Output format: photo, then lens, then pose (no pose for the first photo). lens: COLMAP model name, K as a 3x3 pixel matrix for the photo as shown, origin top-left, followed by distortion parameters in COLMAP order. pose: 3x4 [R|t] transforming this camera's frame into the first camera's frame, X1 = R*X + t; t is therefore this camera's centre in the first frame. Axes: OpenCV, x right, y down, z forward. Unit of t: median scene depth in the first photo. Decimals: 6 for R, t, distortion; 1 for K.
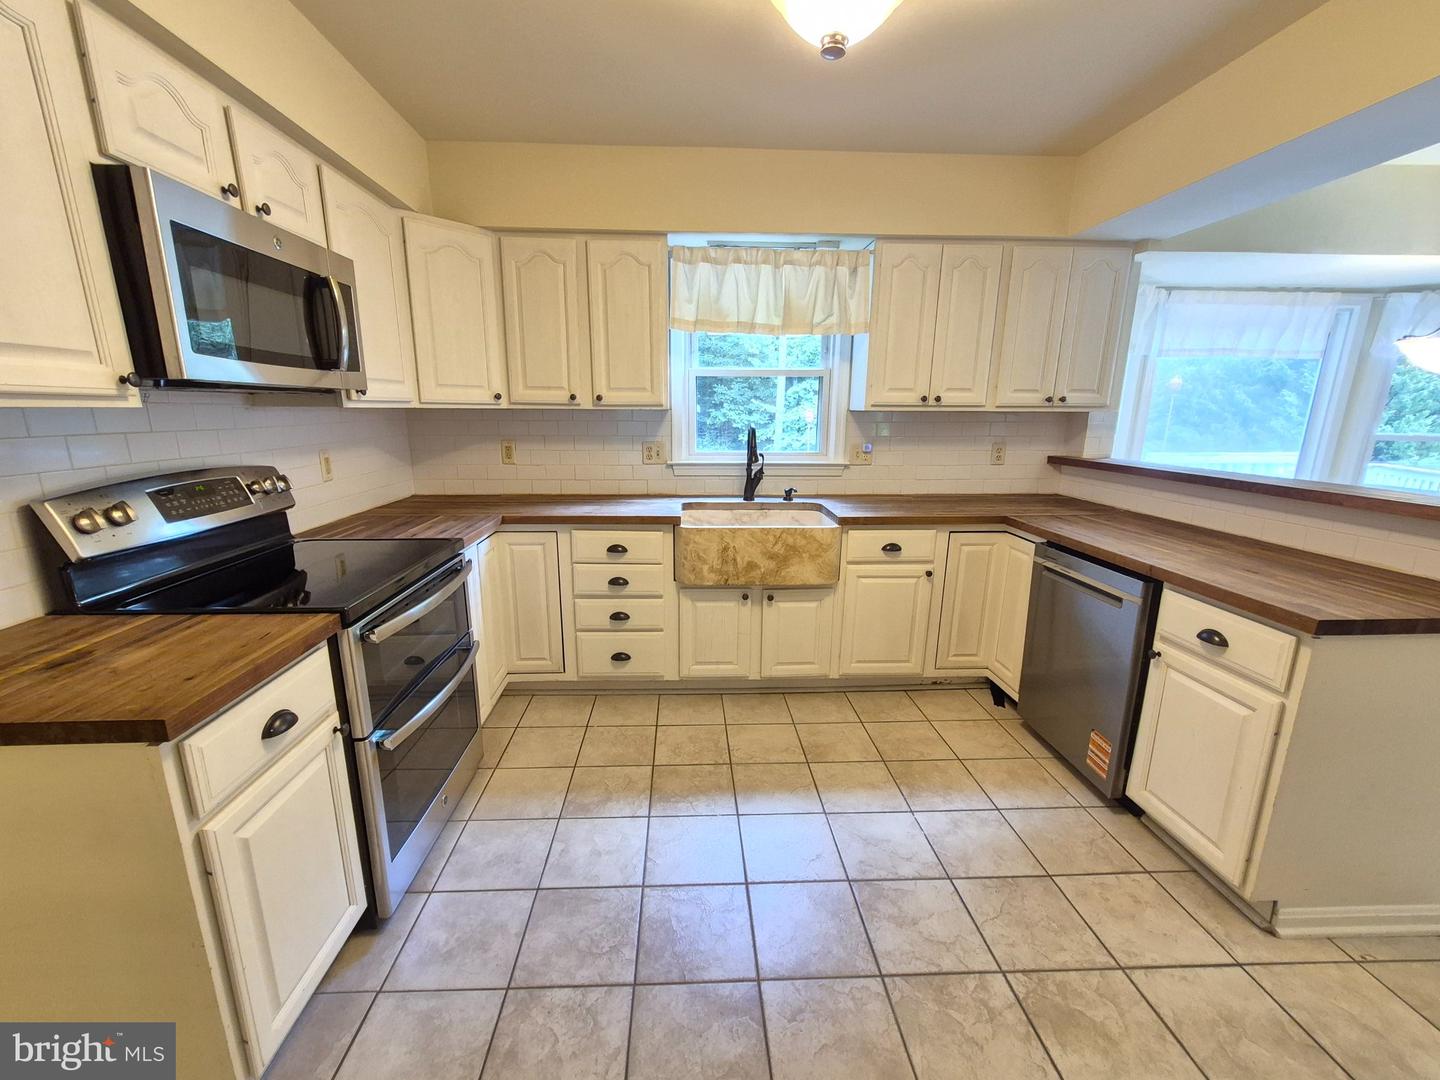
lens RADIAL K [[596.7, 0, 716.7], [0, 596.7, 547.3], [0, 0, 1]] dist [0.002439, 0.000523]
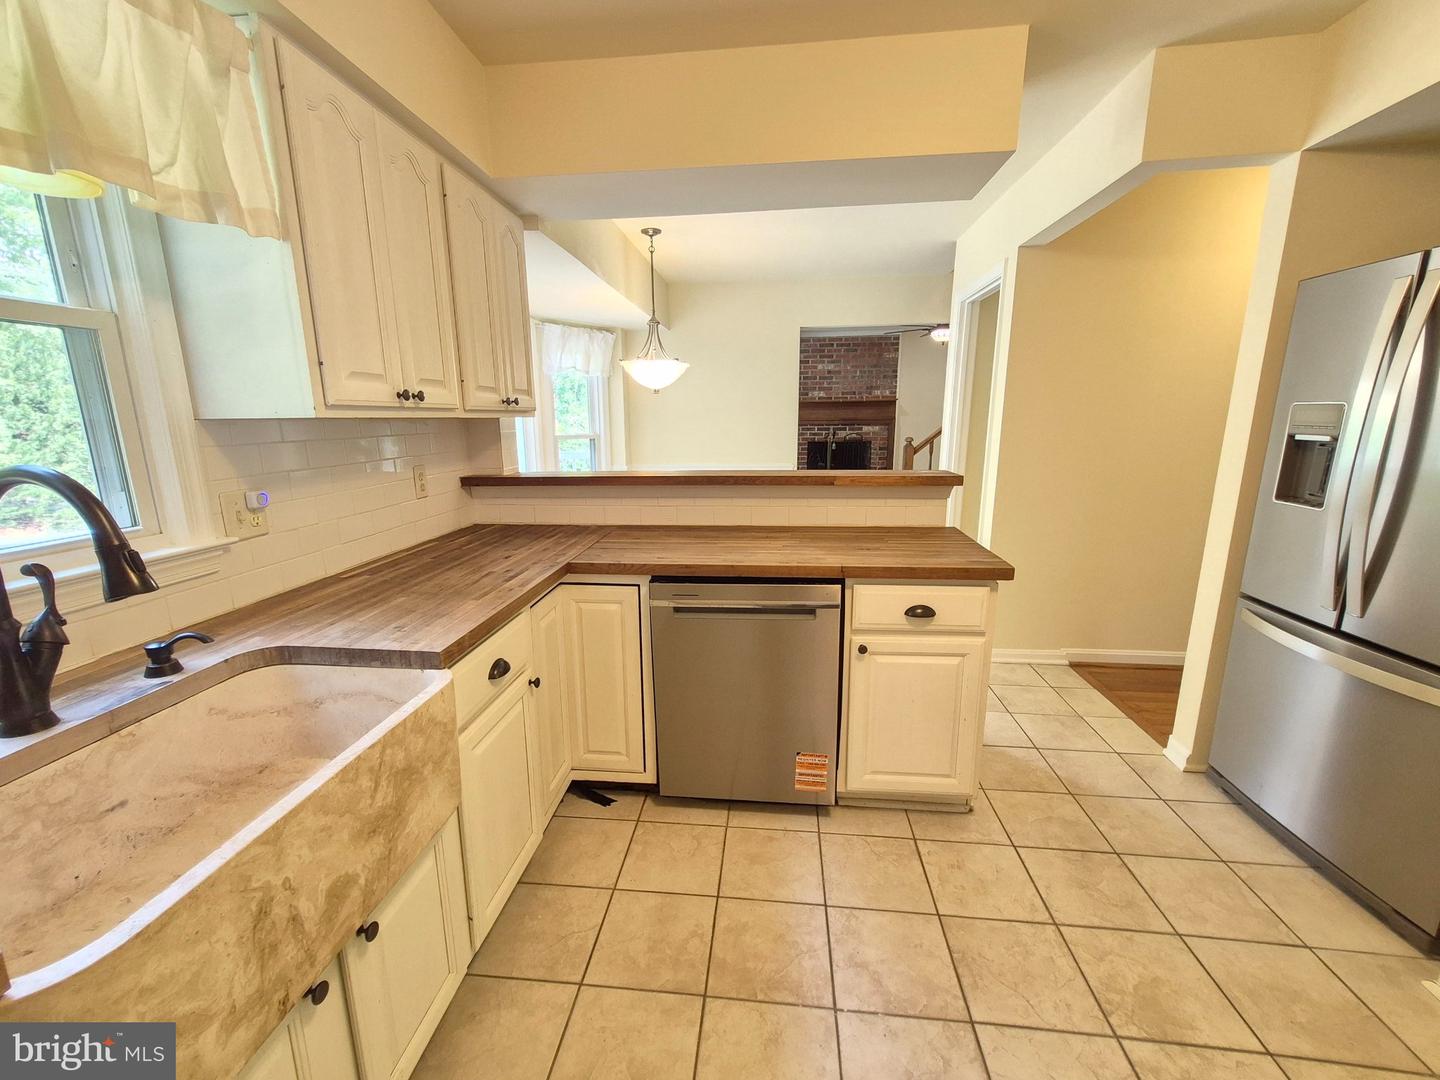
lens RADIAL K [[596.7, 0, 709.6], [0, 596.7, 546.8], [0, 0, 1]] dist [0.002439, 0.000523]
pose [[0.171503, -0.214427, 0.961565, -0.181903], [0.237884, 0.956159, 0.170793, -0.160547], [-0.956032, 0.199450, 0.214993, 0.719220]]
